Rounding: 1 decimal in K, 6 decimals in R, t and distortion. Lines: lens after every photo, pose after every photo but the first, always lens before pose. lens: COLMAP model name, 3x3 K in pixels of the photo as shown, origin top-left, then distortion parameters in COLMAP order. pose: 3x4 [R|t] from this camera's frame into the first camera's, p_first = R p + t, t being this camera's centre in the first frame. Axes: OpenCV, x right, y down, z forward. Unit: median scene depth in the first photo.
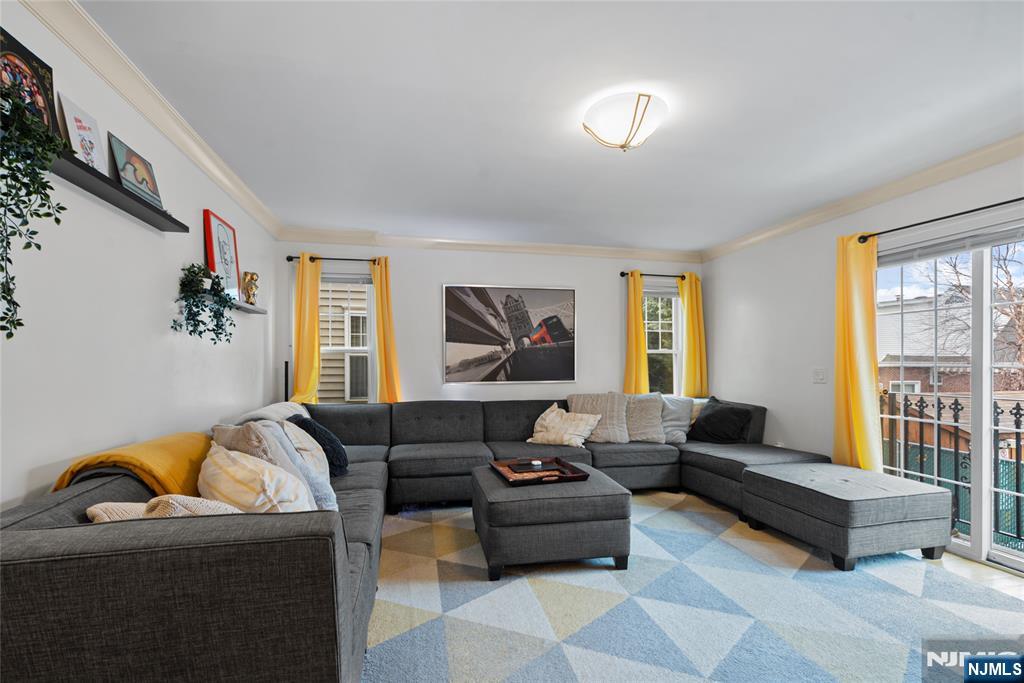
lens RADIAL K [[471.9, 0, 516.1], [0, 471.9, 355.6], [0, 0, 1]] dist [-0.001038, 0.000731]
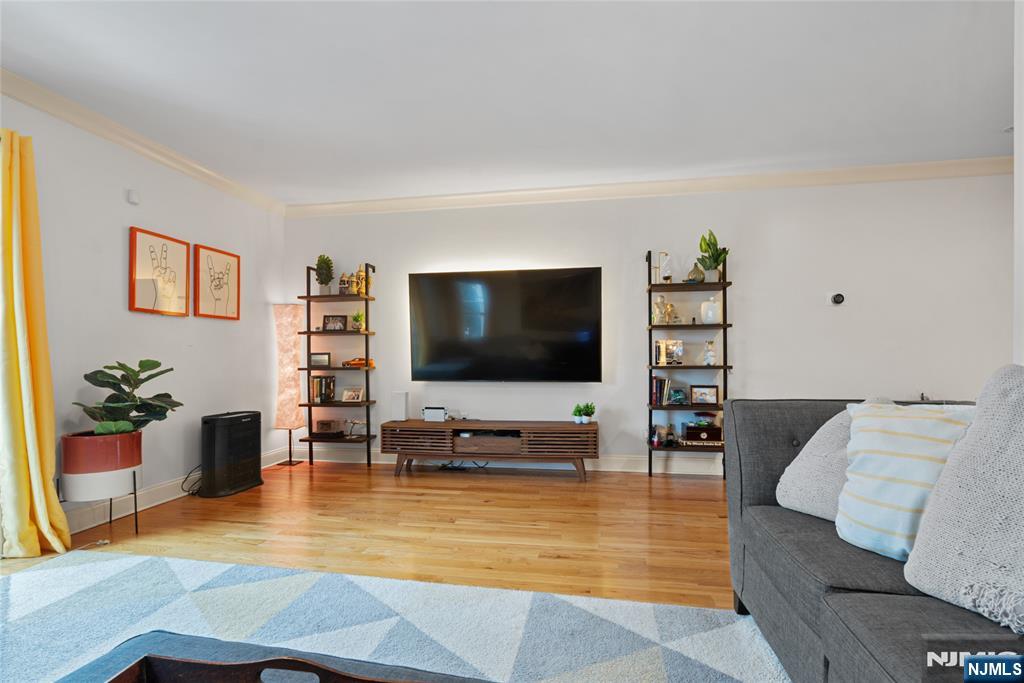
lens RADIAL K [[471.7, 0, 515.4], [0, 471.7, 348.2], [0, 0, 1]] dist [-0.002082, 0.000679]
pose [[-0.922275, 0.014008, 0.386281, -0.088013], [0.004814, 0.999682, -0.024760, 0.056417], [-0.386505, -0.020976, -0.922049, 0.741644]]
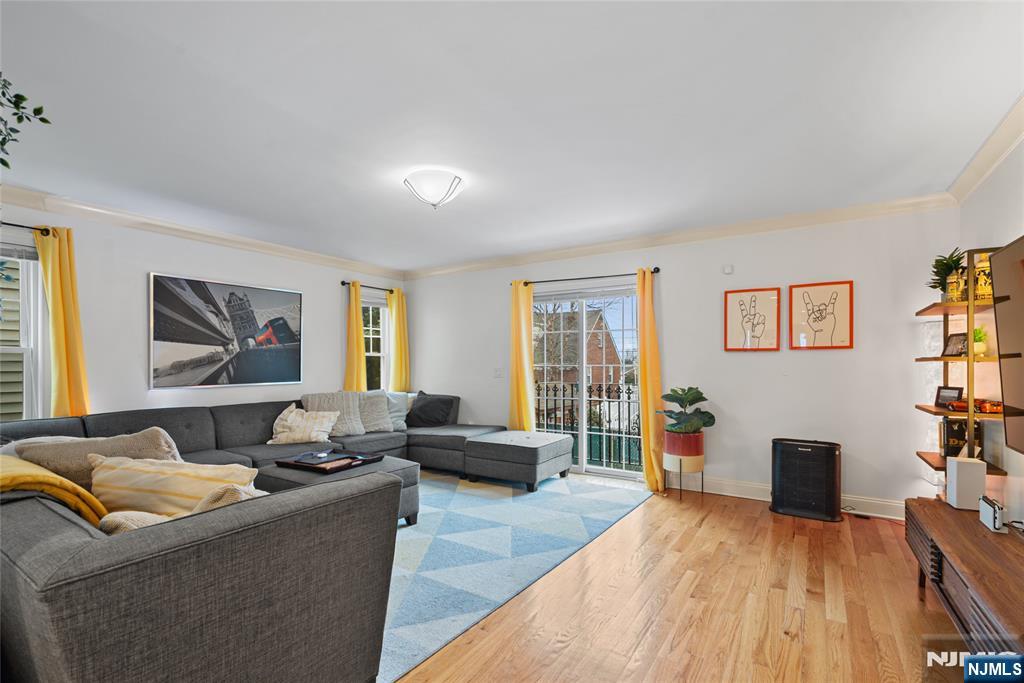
lens RADIAL K [[471.7, 0, 515.4], [0, 471.7, 348.2], [0, 0, 1]] dist [-0.002082, 0.000679]
pose [[0.715646, 0.019685, 0.698186, -0.292678], [-0.006140, 0.999741, -0.021894, 0.000109], [-0.698436, 0.011381, 0.715582, -0.071382]]
